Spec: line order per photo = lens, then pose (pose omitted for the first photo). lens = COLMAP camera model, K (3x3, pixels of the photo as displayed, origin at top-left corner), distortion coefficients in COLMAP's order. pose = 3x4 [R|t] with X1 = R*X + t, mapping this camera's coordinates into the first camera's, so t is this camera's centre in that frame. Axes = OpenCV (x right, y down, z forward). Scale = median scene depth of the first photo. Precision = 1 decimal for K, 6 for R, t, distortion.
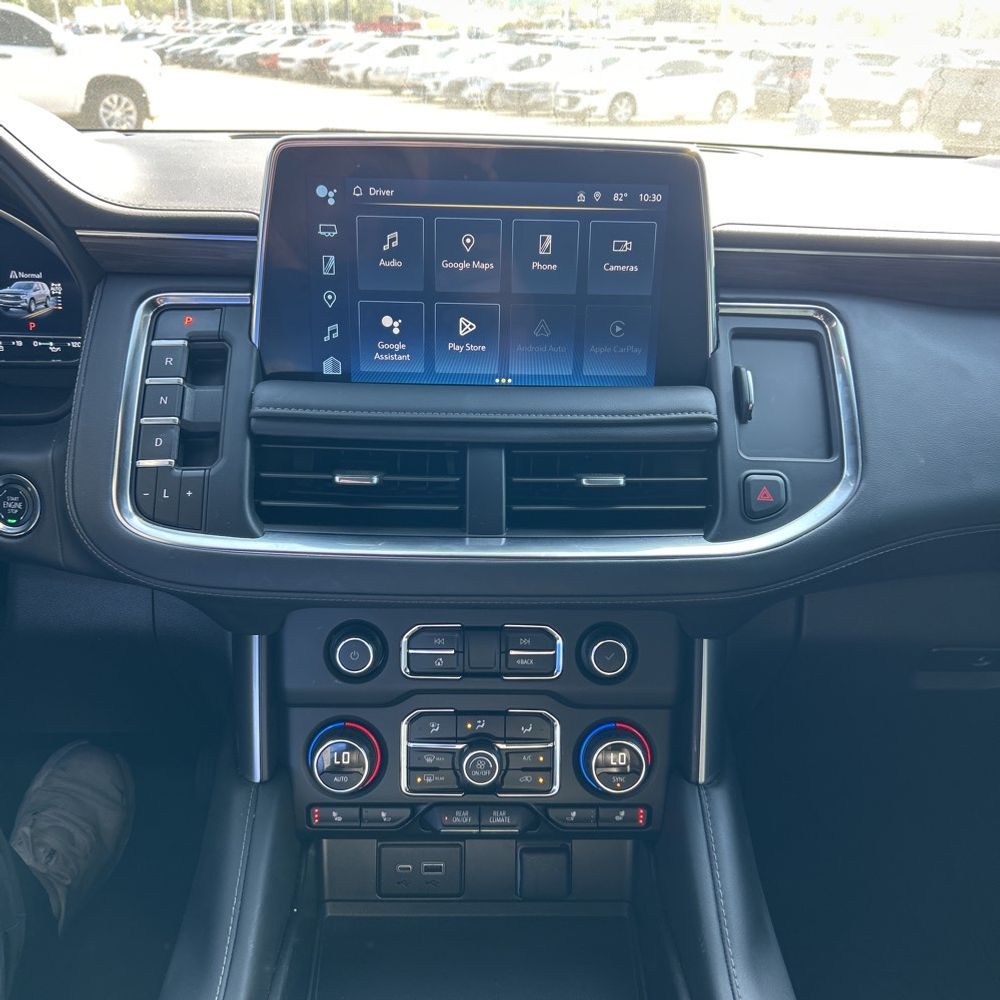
lens RADIAL K [[1016.0, 0, 499.7], [0, 1016.0, 497.9], [0, 0, 1]] dist [0.028730, 0.000000]
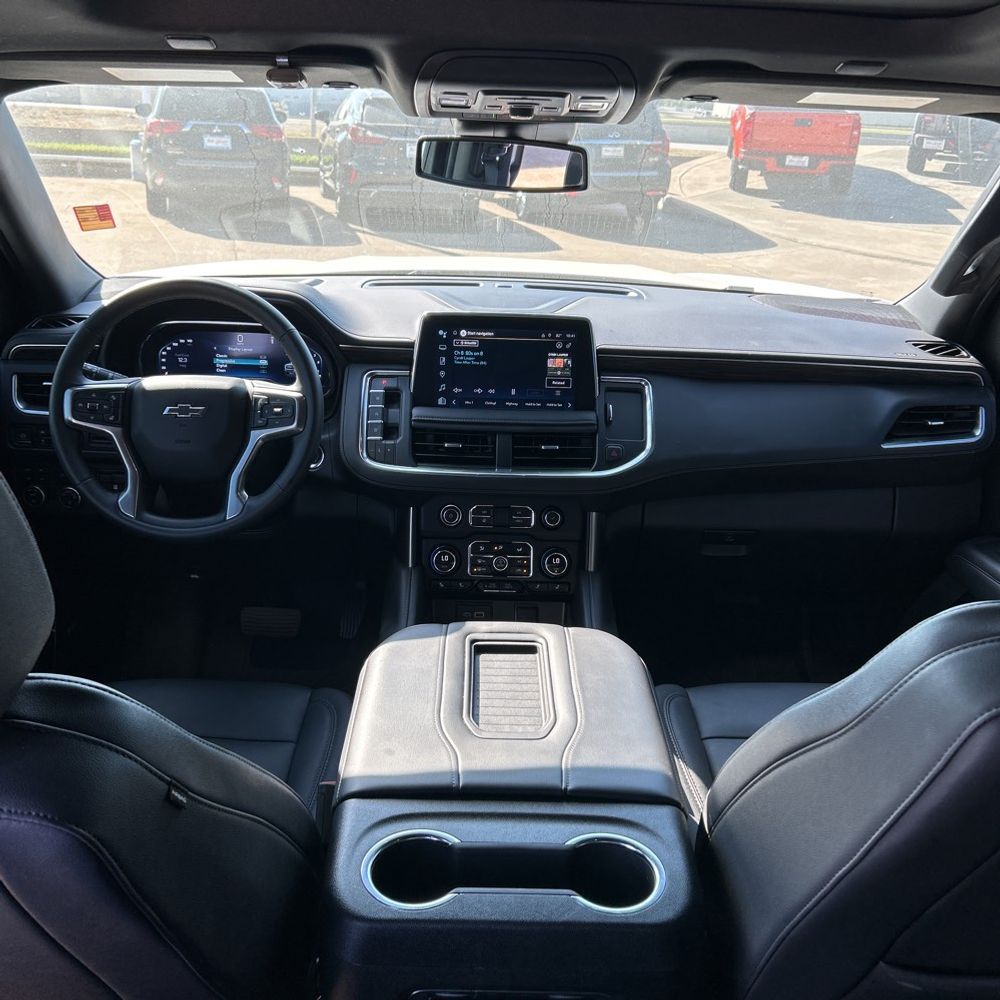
lens RADIAL K [[1016.0, 0, 500.3], [0, 1016.0, 501.3], [0, 0, 1]] dist [0.028730, 0.000000]
pose [[0.999925, 0.012184, -0.001328, -0.017809], [-0.012212, 0.999652, -0.023398, 0.176712], [0.001042, 0.023413, 0.999725, -1.516304]]
